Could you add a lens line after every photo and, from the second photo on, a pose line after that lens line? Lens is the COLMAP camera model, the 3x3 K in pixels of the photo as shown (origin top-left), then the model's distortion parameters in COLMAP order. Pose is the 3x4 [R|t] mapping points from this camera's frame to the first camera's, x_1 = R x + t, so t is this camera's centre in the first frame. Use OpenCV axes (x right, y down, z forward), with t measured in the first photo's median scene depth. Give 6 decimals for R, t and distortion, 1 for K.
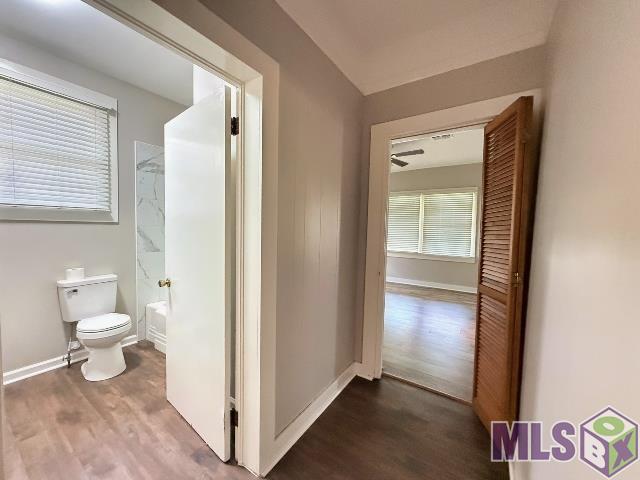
lens RADIAL K [[255.9, 0, 320.0], [0, 255.9, 240.0], [0, 0, 1]] dist [0.001188, -0.000041]
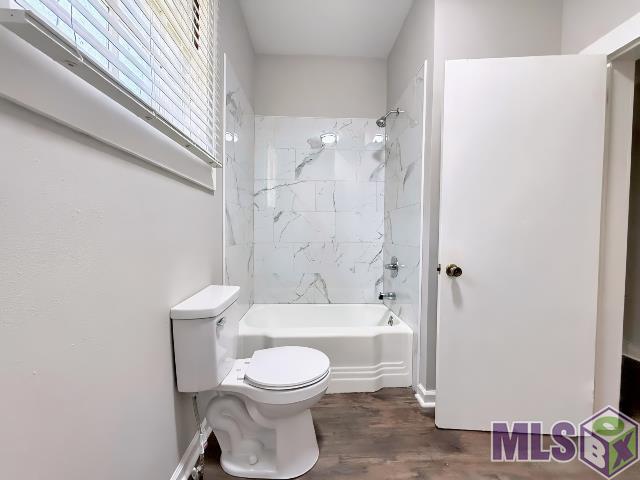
lens RADIAL K [[255.9, 0, 320.0], [0, 255.9, 240.0], [0, 0, 1]] dist [0.001188, -0.000041]
pose [[0.800161, -0.024633, 0.599280, -1.230152], [0.027952, 0.999602, 0.003767, 0.065290], [-0.599134, 0.013737, 0.800531, 0.576008]]
